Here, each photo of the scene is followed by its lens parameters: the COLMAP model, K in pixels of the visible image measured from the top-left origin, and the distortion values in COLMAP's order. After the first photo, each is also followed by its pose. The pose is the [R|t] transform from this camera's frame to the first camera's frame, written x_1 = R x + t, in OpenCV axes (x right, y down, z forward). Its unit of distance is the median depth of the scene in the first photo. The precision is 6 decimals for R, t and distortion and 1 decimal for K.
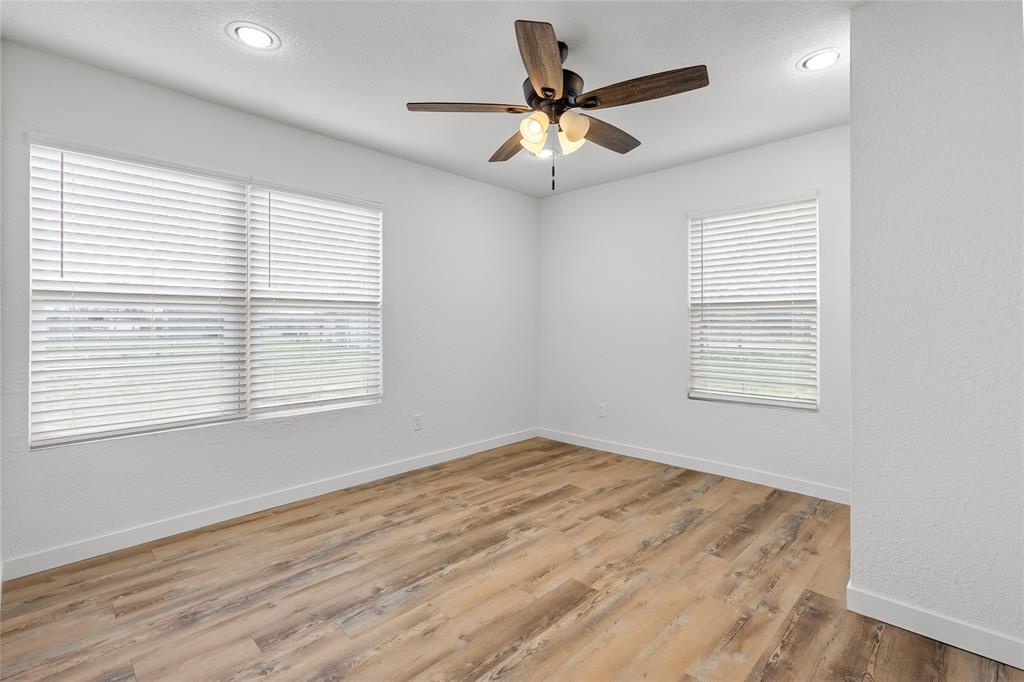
lens RADIAL K [[472.4, 0, 530.9], [0, 472.4, 309.2], [0, 0, 1]] dist [0.004095, -0.000414]
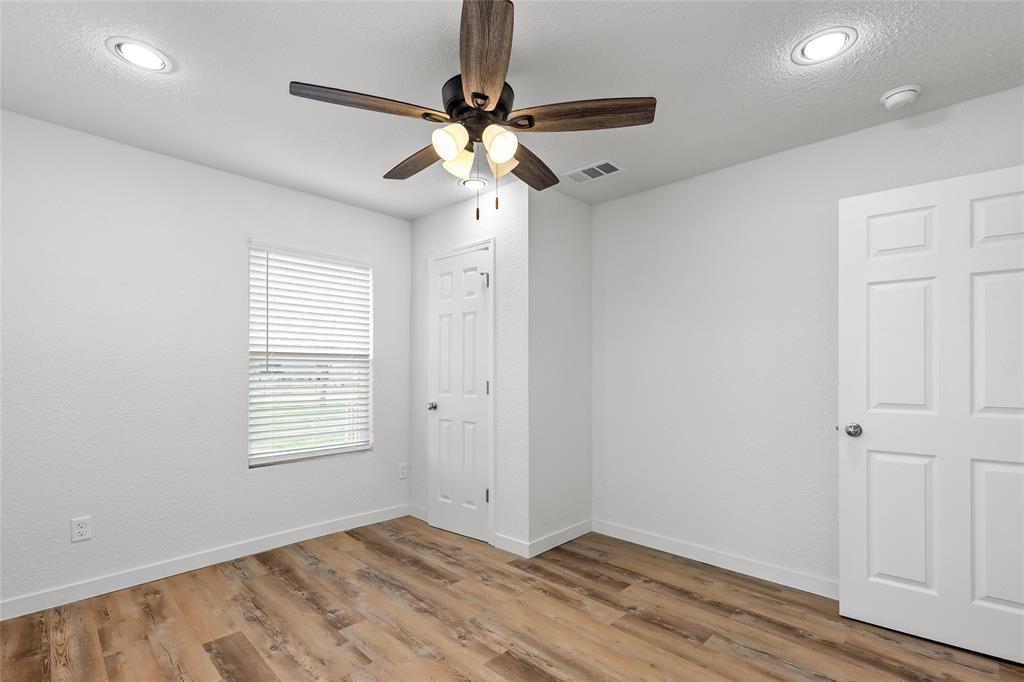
lens RADIAL K [[472.4, 0, 491.4], [0, 472.4, 358.1], [0, 0, 1]] dist [0.004095, -0.000414]
pose [[0.028119, 0.029630, 0.999165, -0.638718], [-0.031270, 0.999097, -0.028748, 0.014361], [-0.999115, -0.030436, 0.029020, 0.765033]]
